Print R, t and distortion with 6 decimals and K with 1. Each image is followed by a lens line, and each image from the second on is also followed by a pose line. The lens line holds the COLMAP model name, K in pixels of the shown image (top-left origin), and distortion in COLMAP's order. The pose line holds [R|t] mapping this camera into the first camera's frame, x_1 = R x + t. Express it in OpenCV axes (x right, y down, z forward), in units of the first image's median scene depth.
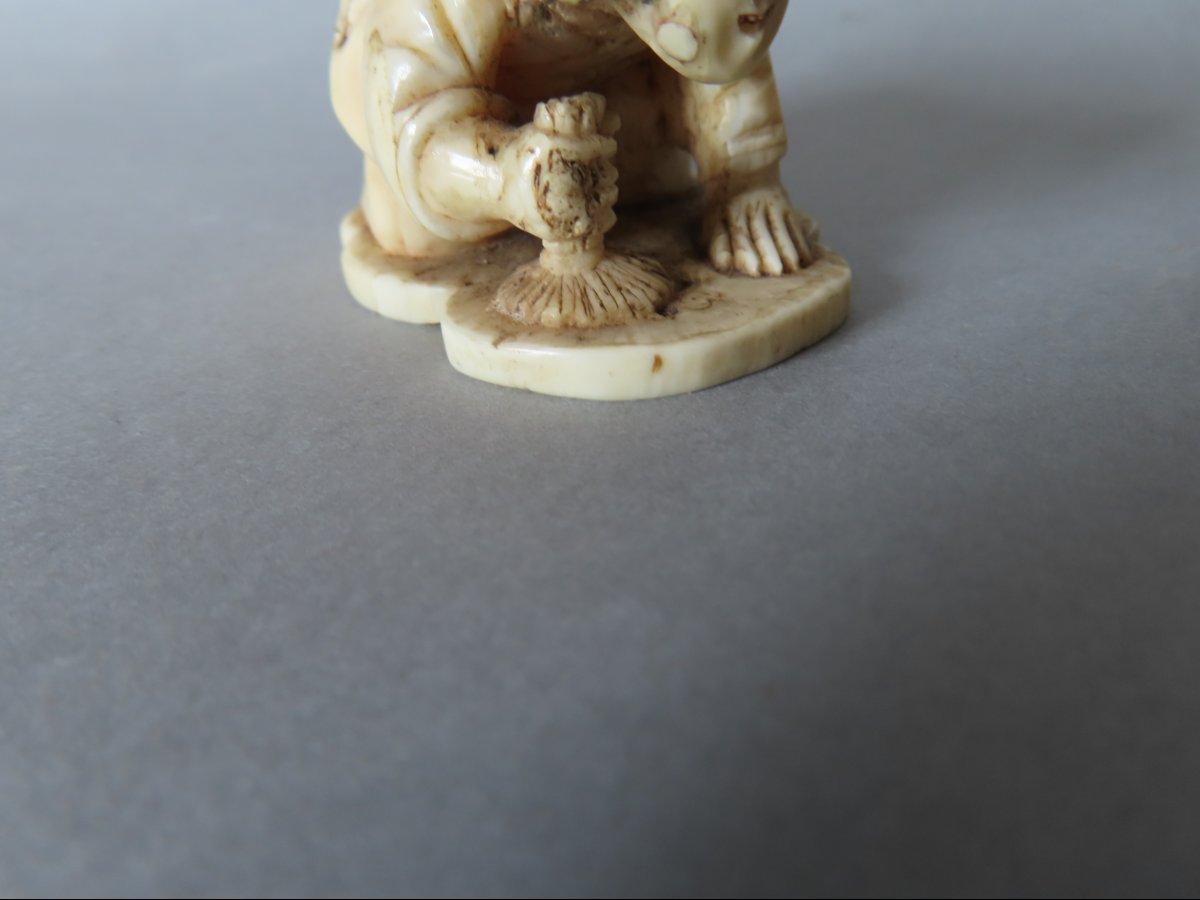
lens RADIAL K [[855.7, 0, 600.0], [0, 855.7, 450.0], [0, 0, 1]] dist [0.000935, -0.001963]
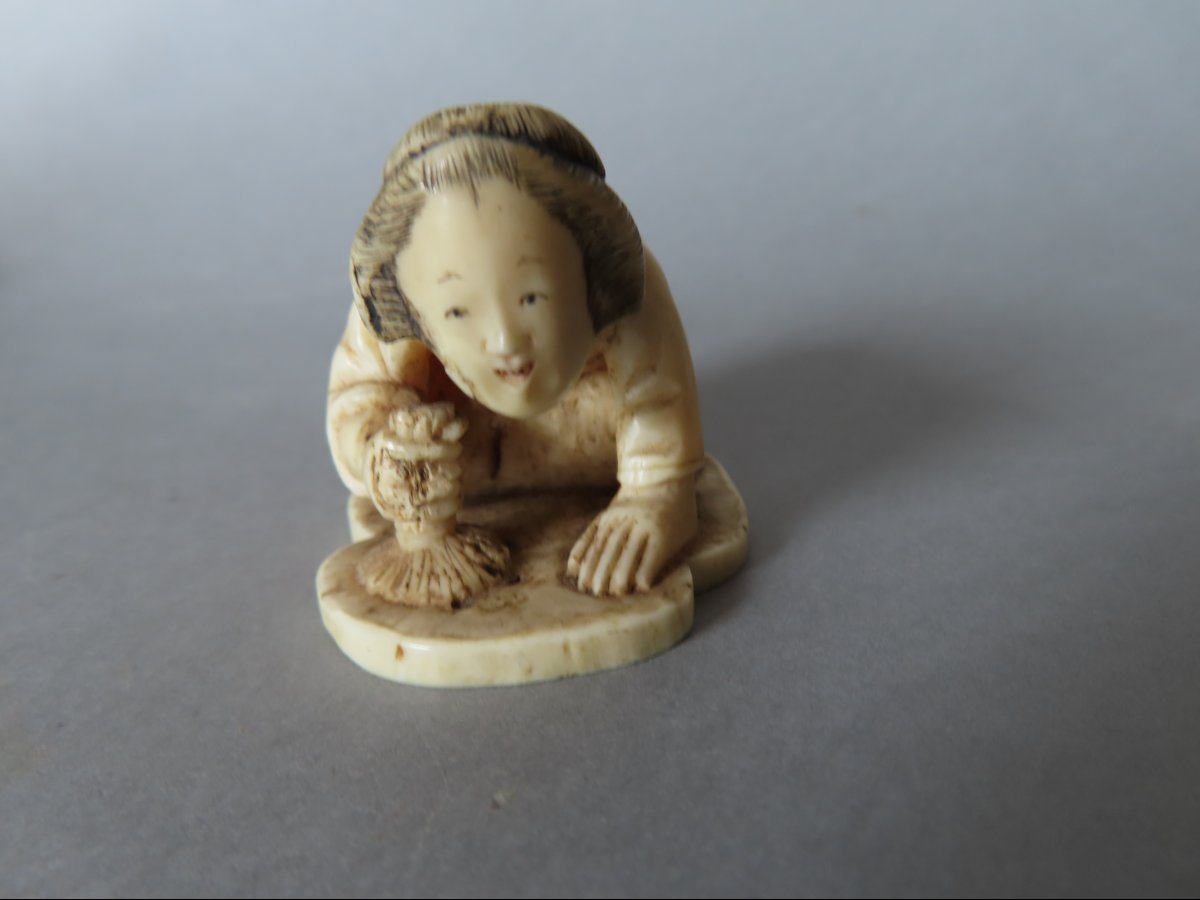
lens RADIAL K [[855.7, 0, 600.0], [0, 855.7, 450.0], [0, 0, 1]] dist [0.000935, -0.001963]
pose [[0.868129, 0.171352, -0.465822, 0.736367], [-0.265851, 0.953067, -0.144869, -0.251730], [0.419136, 0.249604, 0.872939, 0.096277]]
